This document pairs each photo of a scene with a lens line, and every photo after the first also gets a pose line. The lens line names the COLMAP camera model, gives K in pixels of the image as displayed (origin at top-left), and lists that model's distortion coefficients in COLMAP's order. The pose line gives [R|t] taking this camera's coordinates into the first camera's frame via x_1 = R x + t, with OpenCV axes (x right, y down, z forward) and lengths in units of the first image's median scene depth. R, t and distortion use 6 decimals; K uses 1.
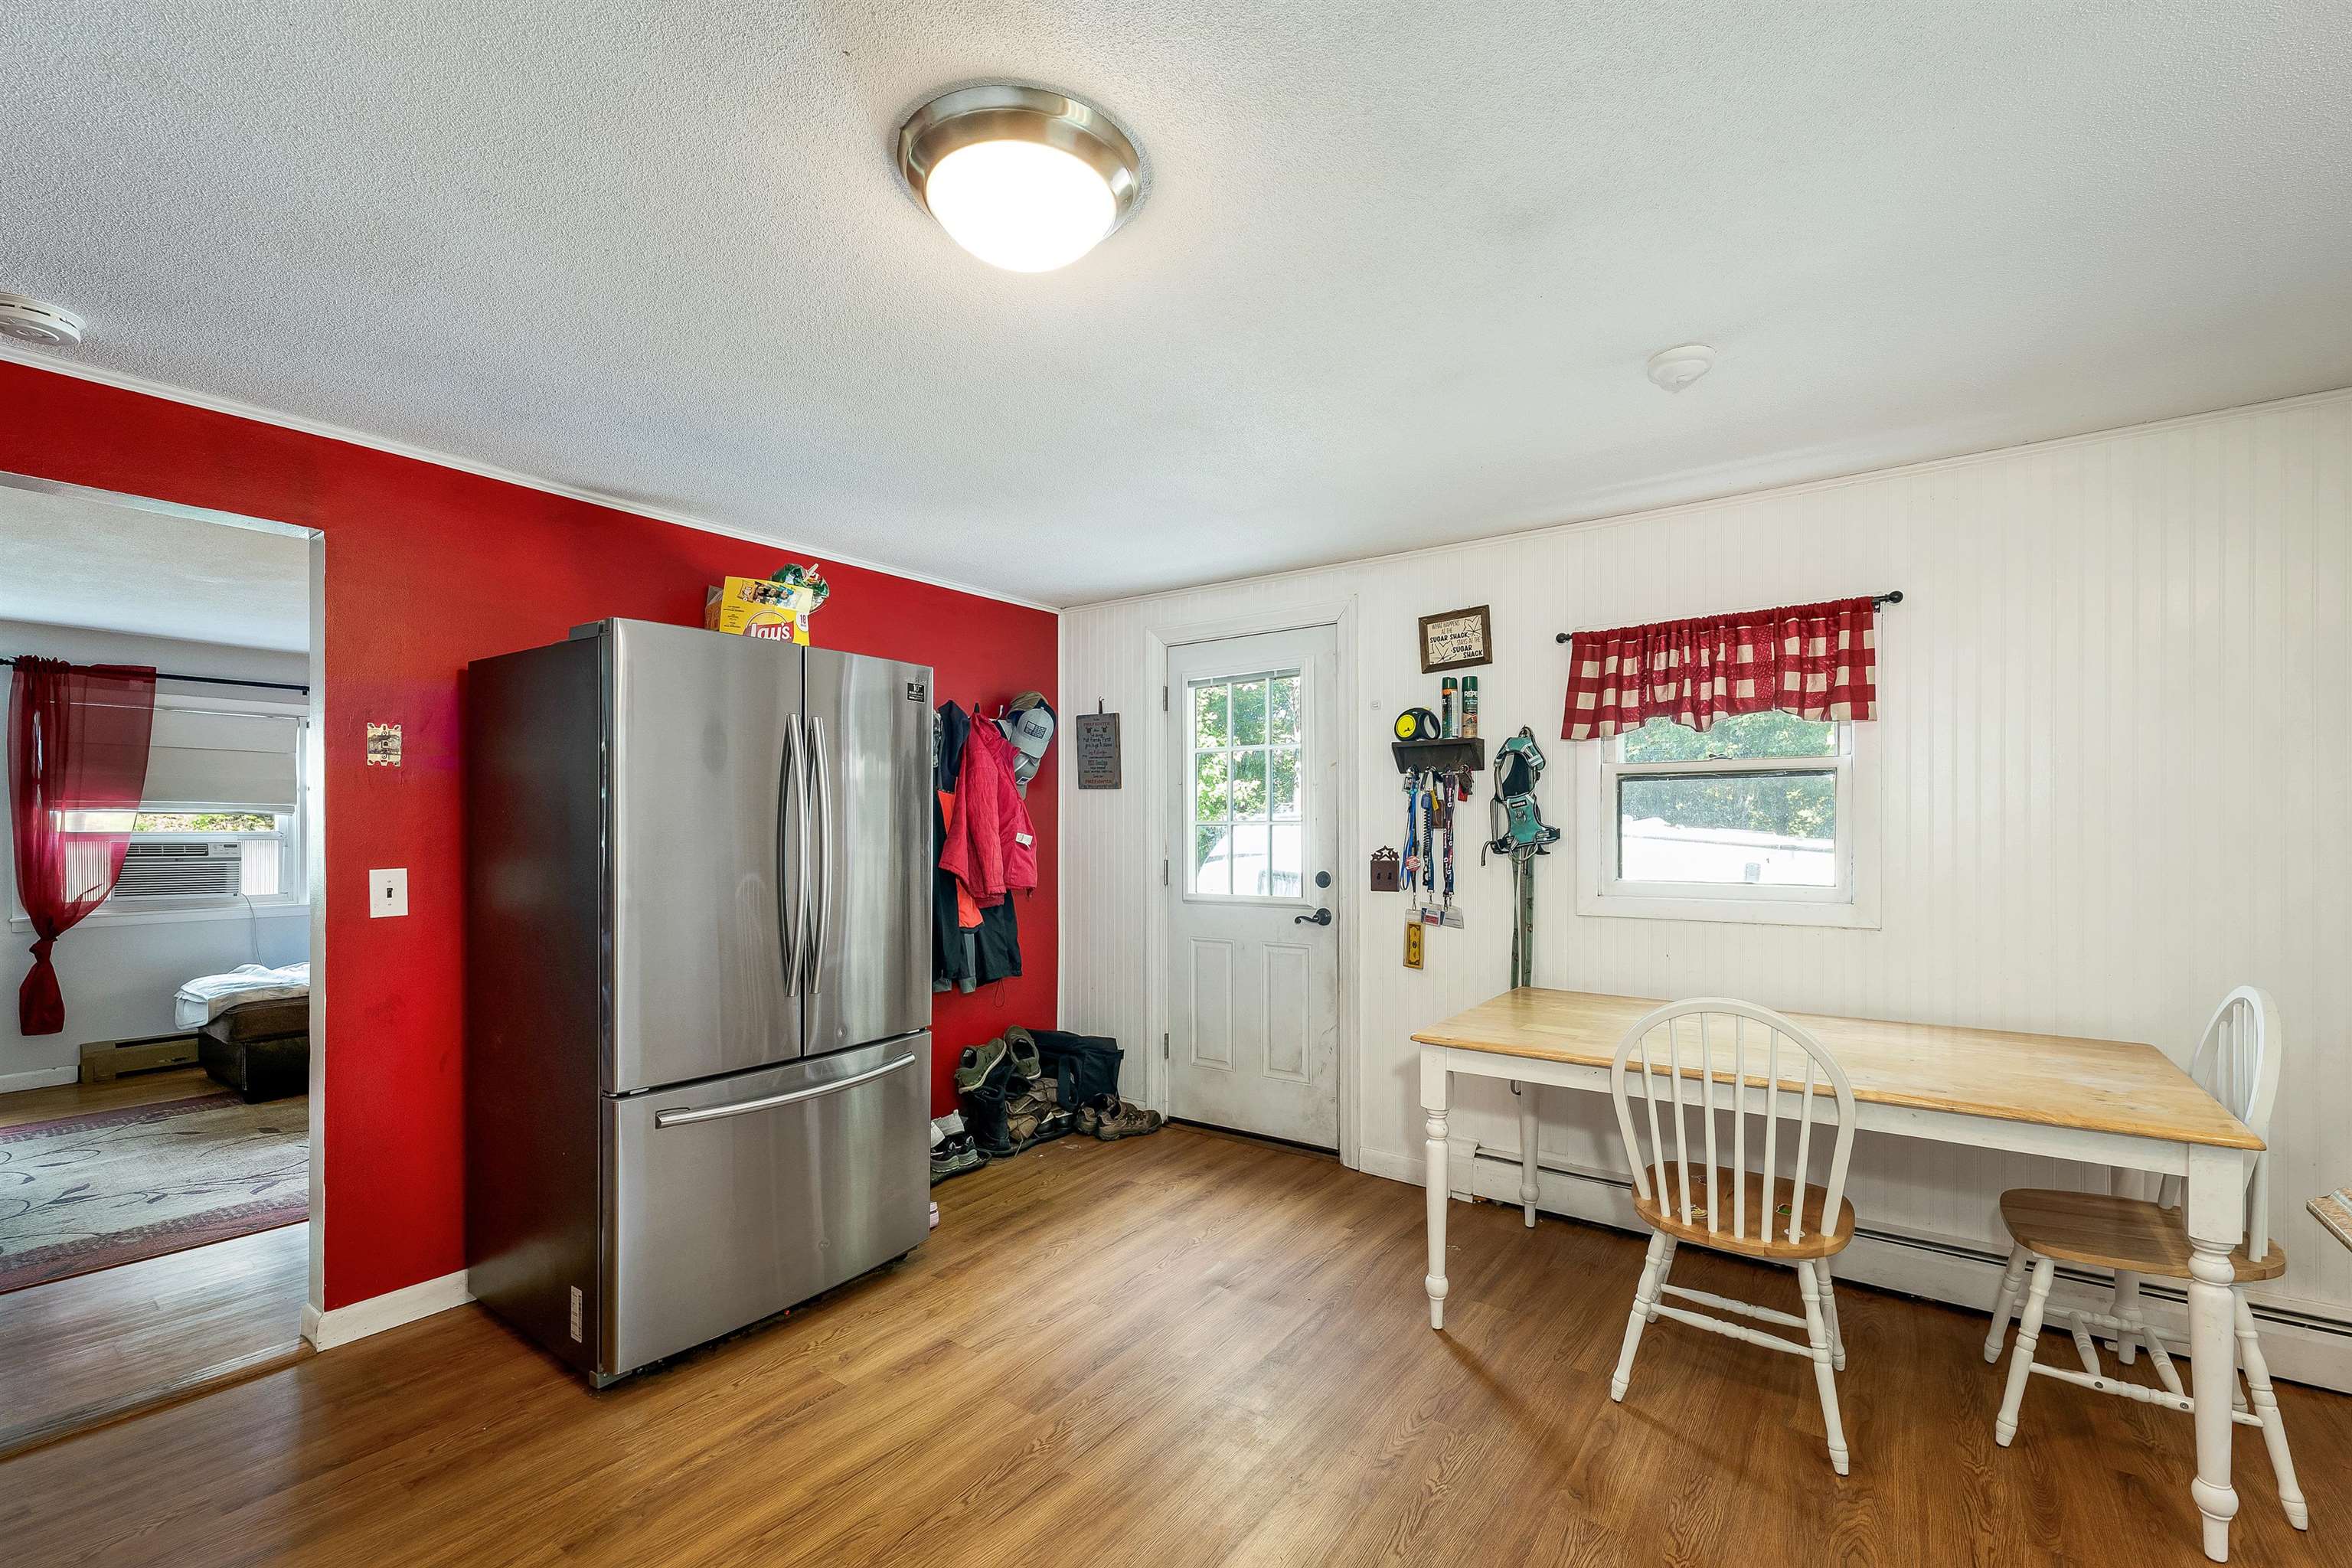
lens RADIAL K [[1002.3, 0, 1176.5], [0, 1002.3, 824.5], [0, 0, 1]] dist [-0.001310, -0.000490]
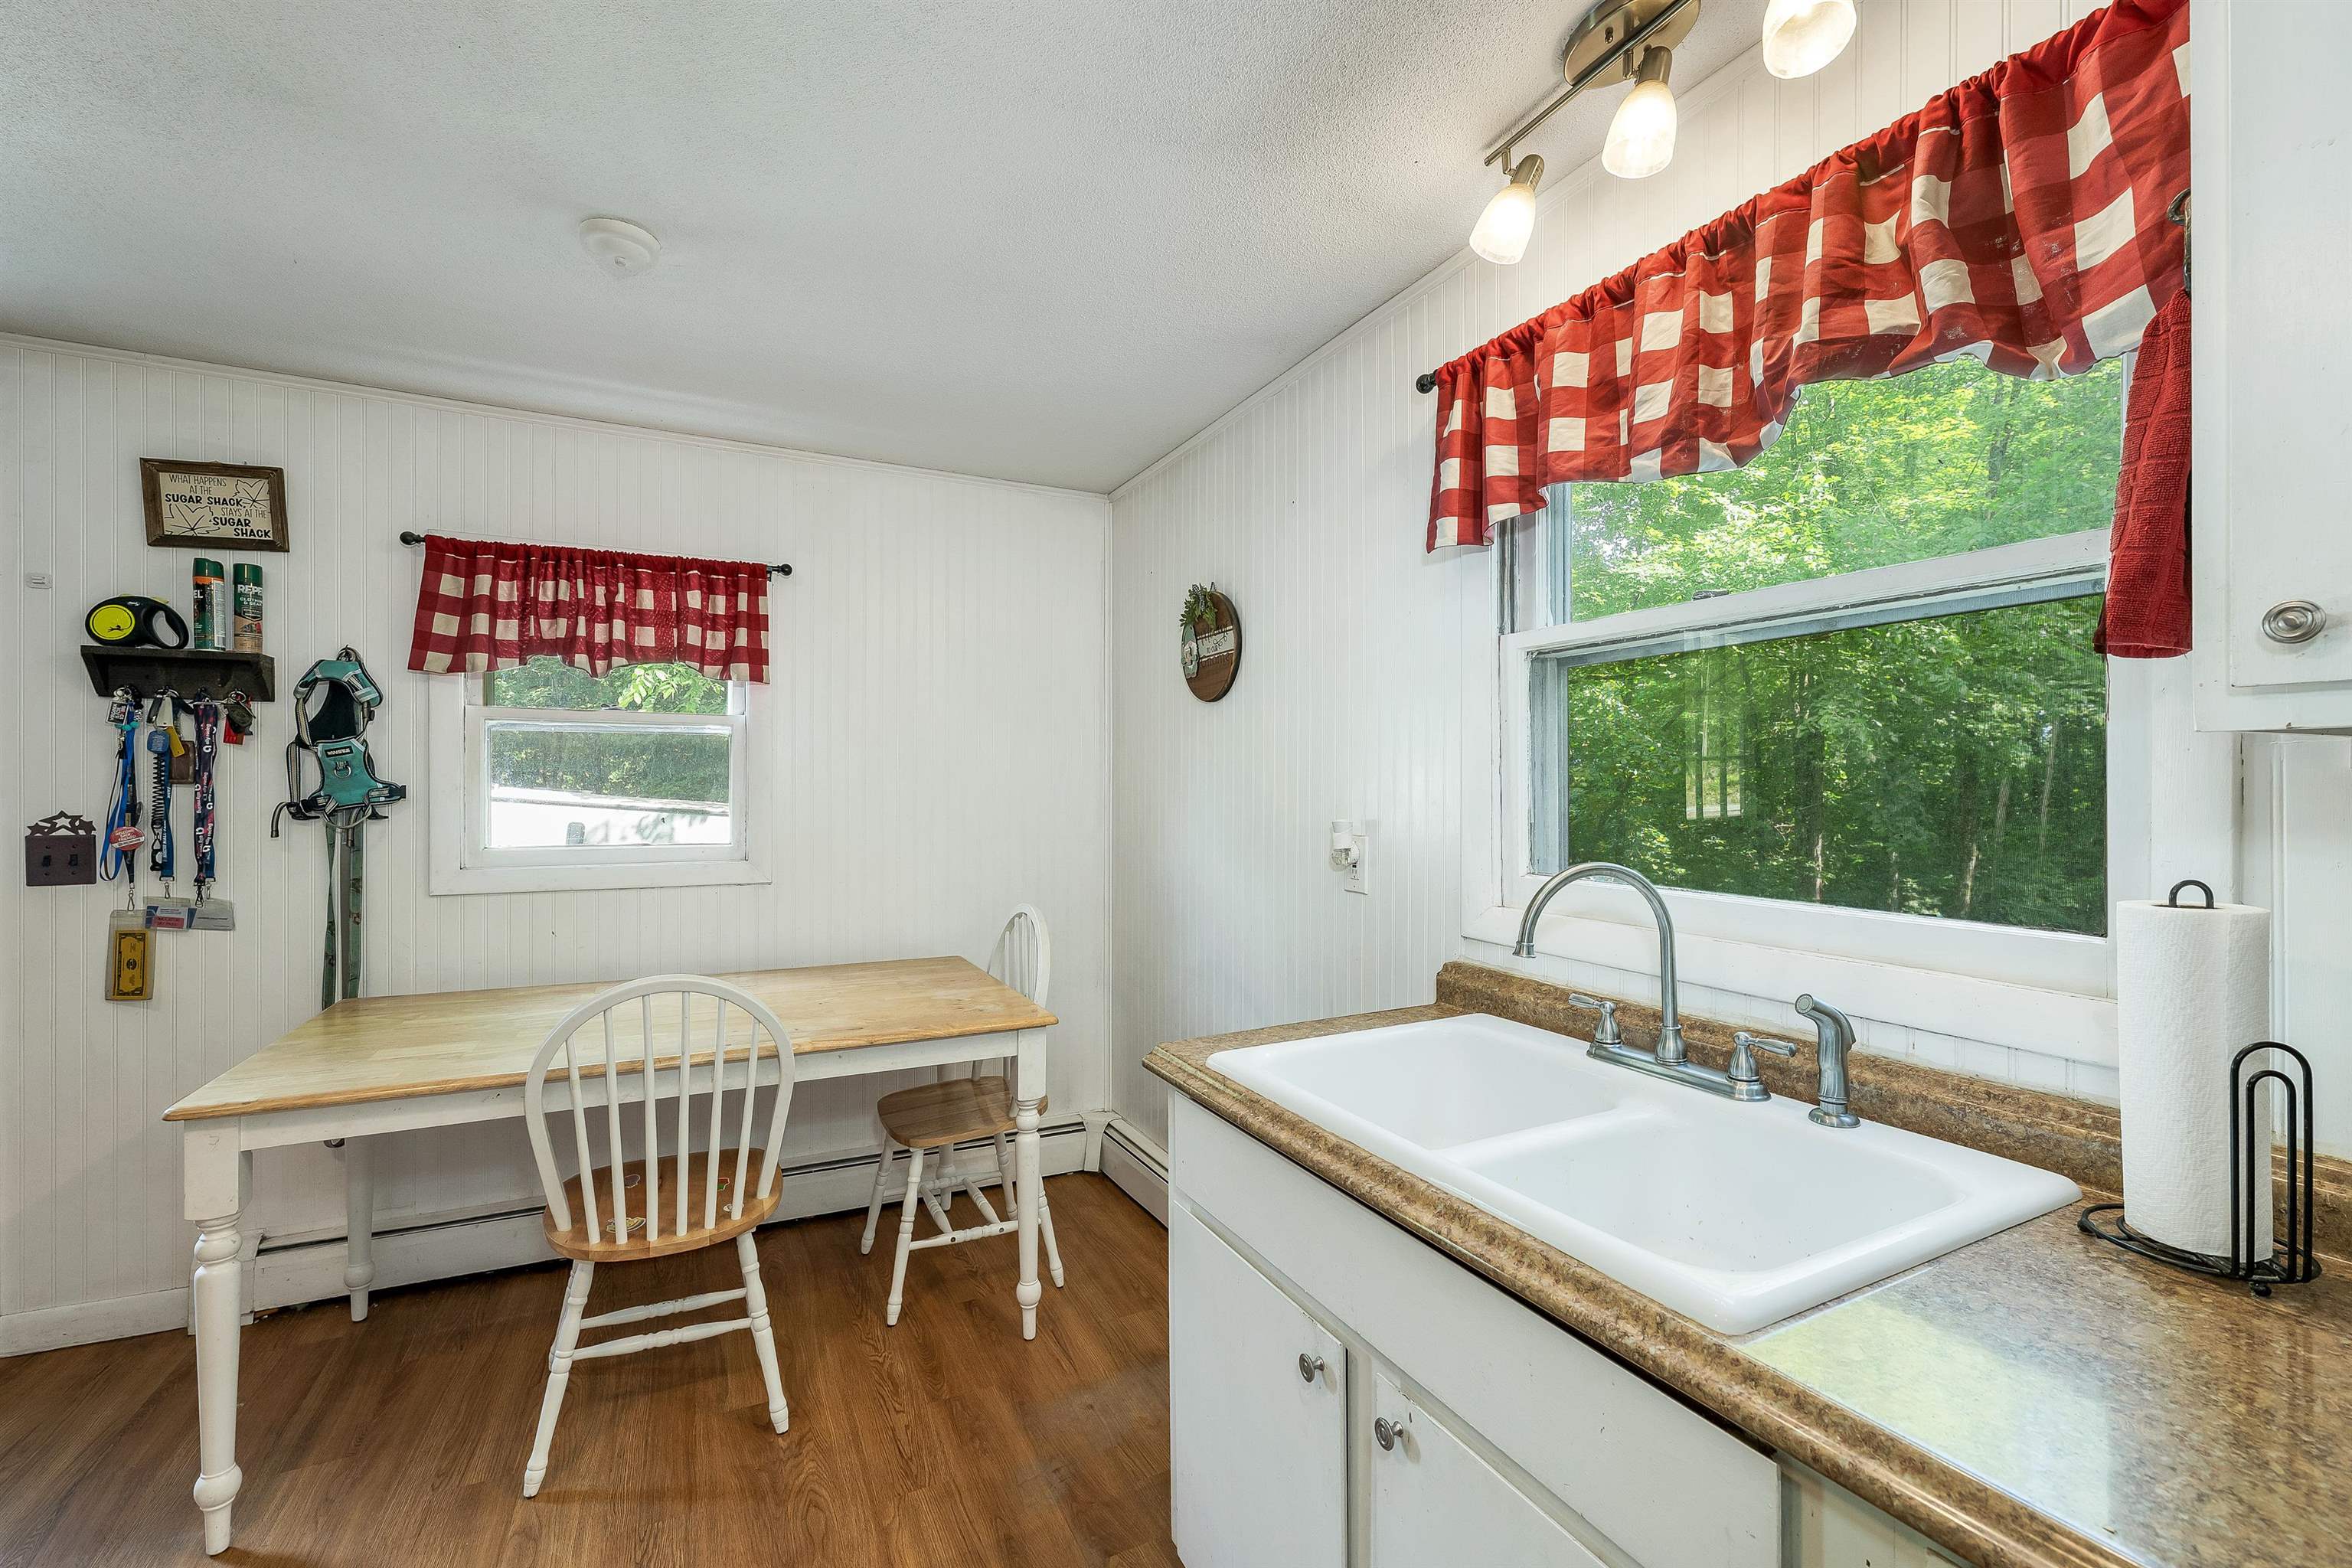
lens RADIAL K [[982.4, 0, 1168.4], [0, 982.4, 796.5], [0, 0, 1]] dist [0.002911, -0.000159]
pose [[0.464363, -0.002477, 0.885641, -0.016081], [-0.007536, 0.999949, 0.006748, 0.003236], [-0.885613, -0.009807, 0.464321, 0.135141]]
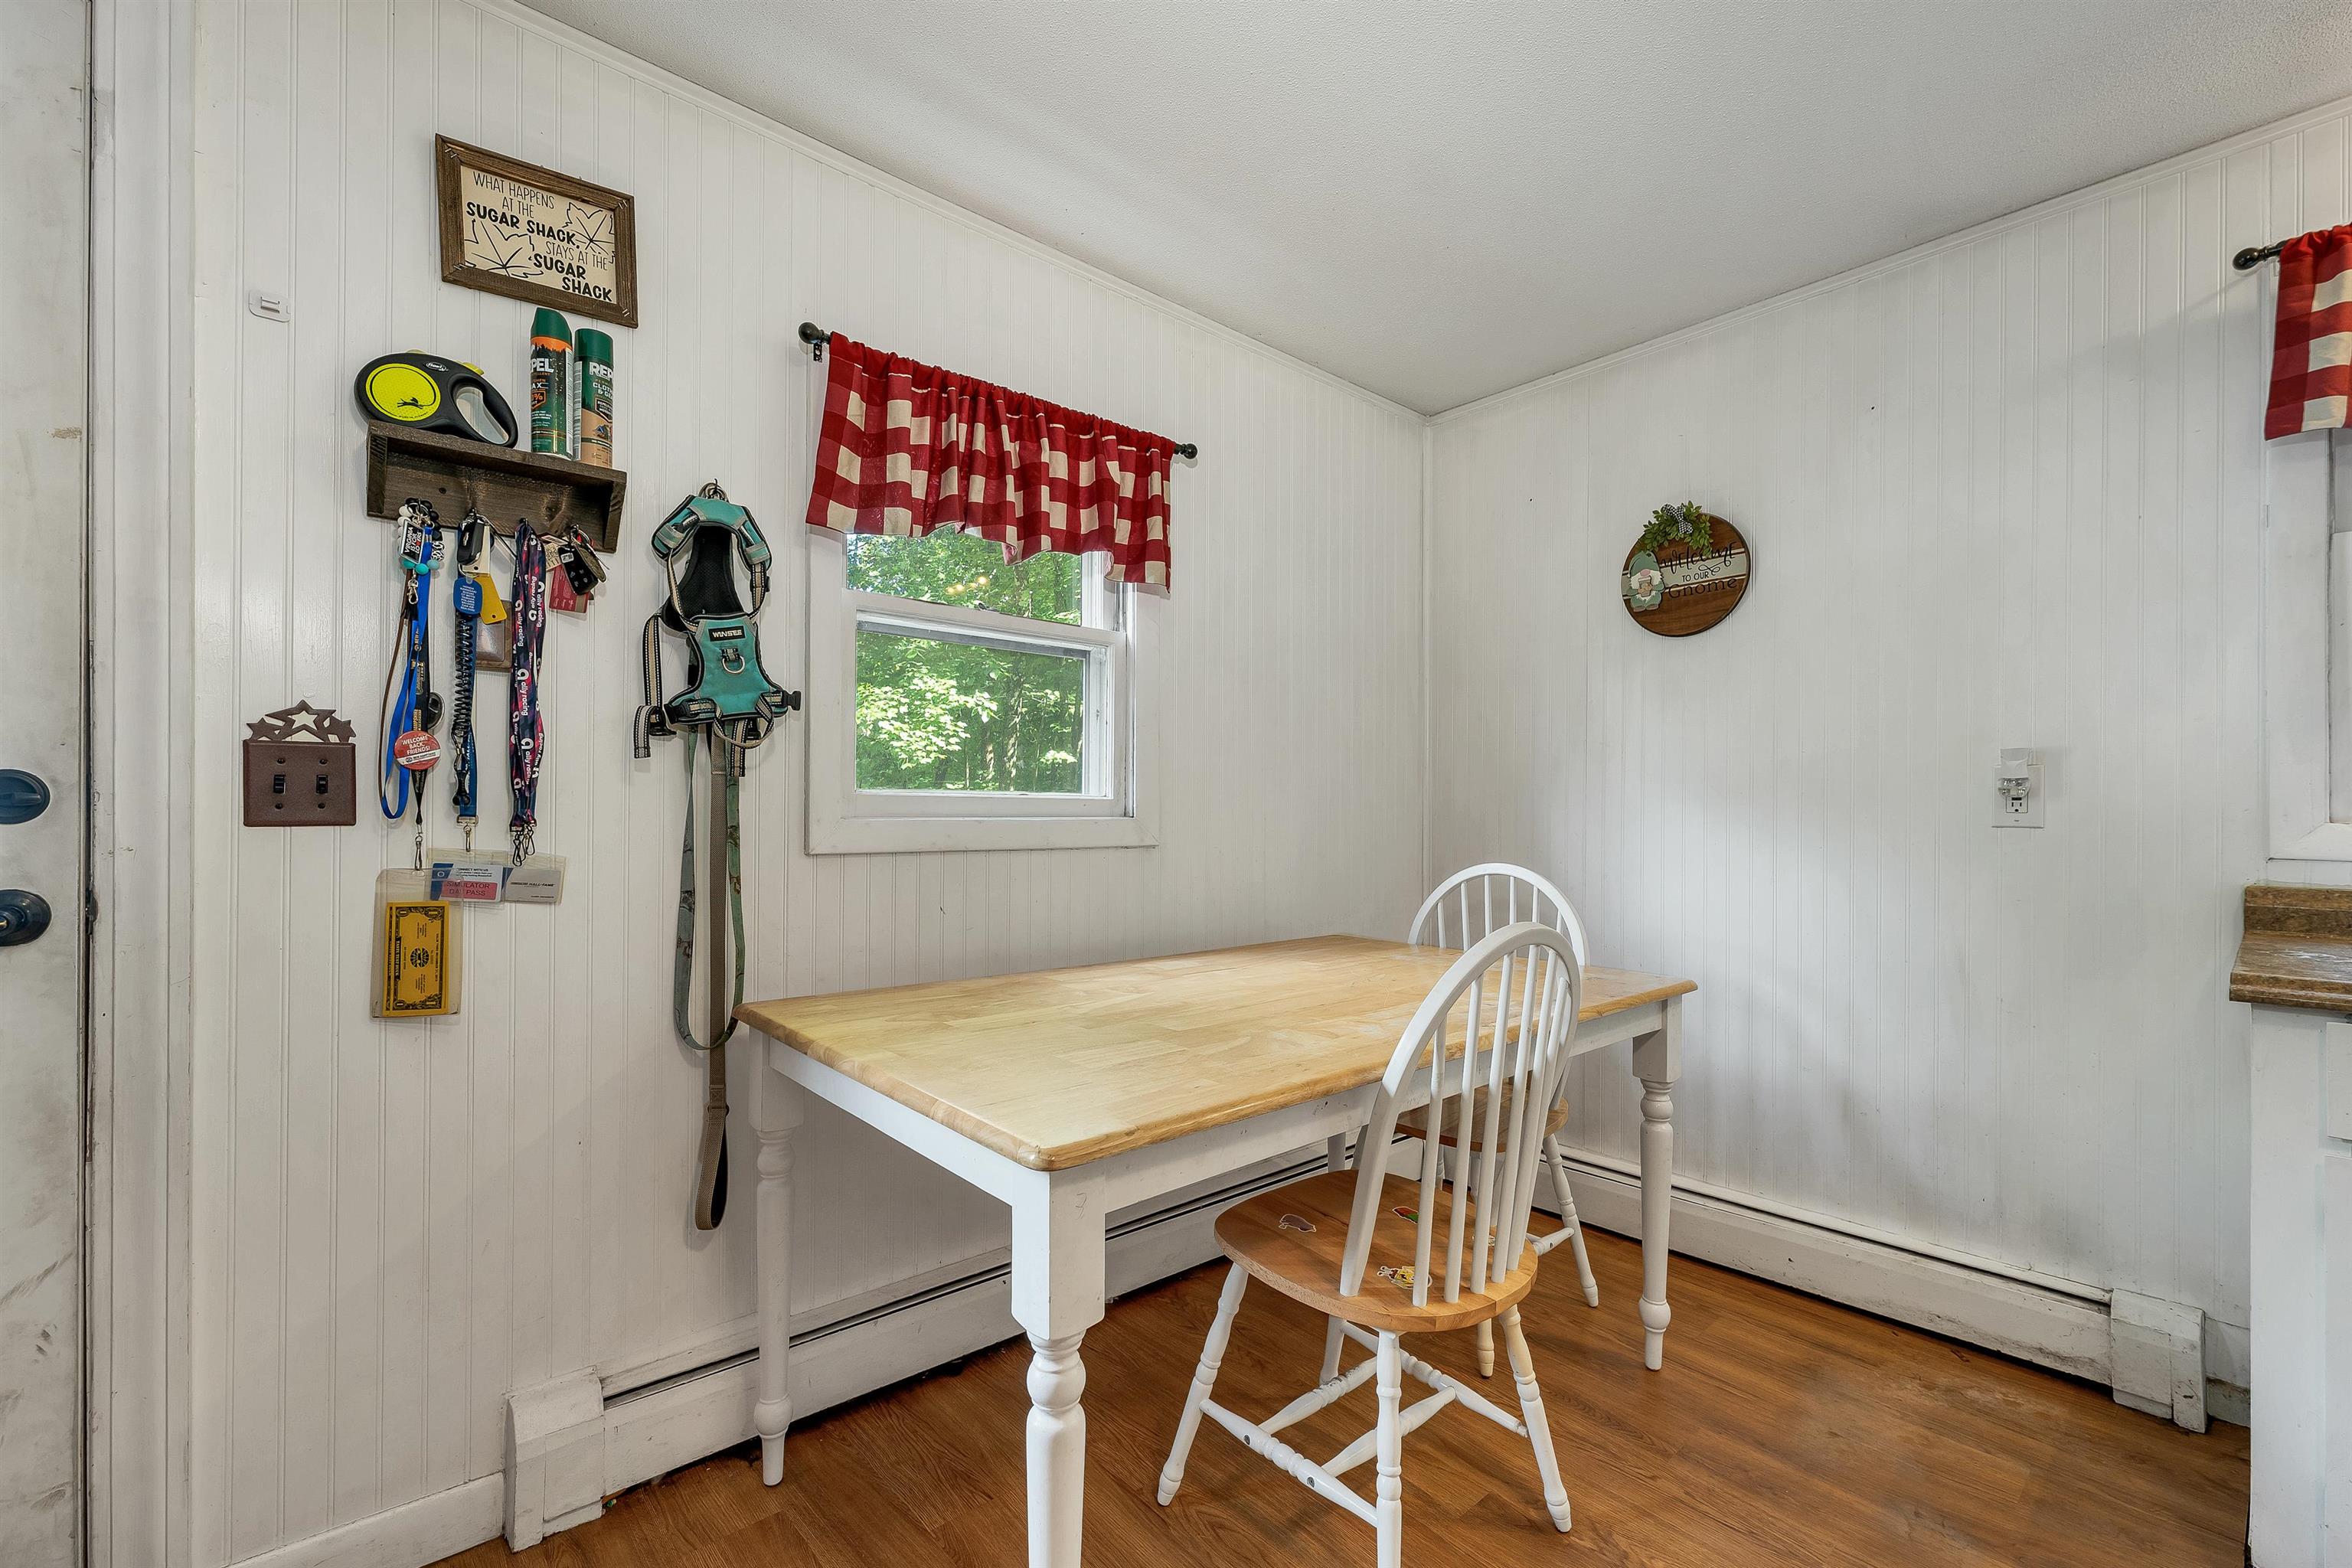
lens RADIAL K [[1002.3, 0, 1176.5], [0, 1002.3, 824.5], [0, 0, 1]] dist [-0.001310, -0.000490]
pose [[0.222835, 0.002862, 0.974852, -0.092419], [-0.004969, 0.999986, -0.001800, 0.077821], [-0.974844, -0.004443, 0.222846, 0.724777]]
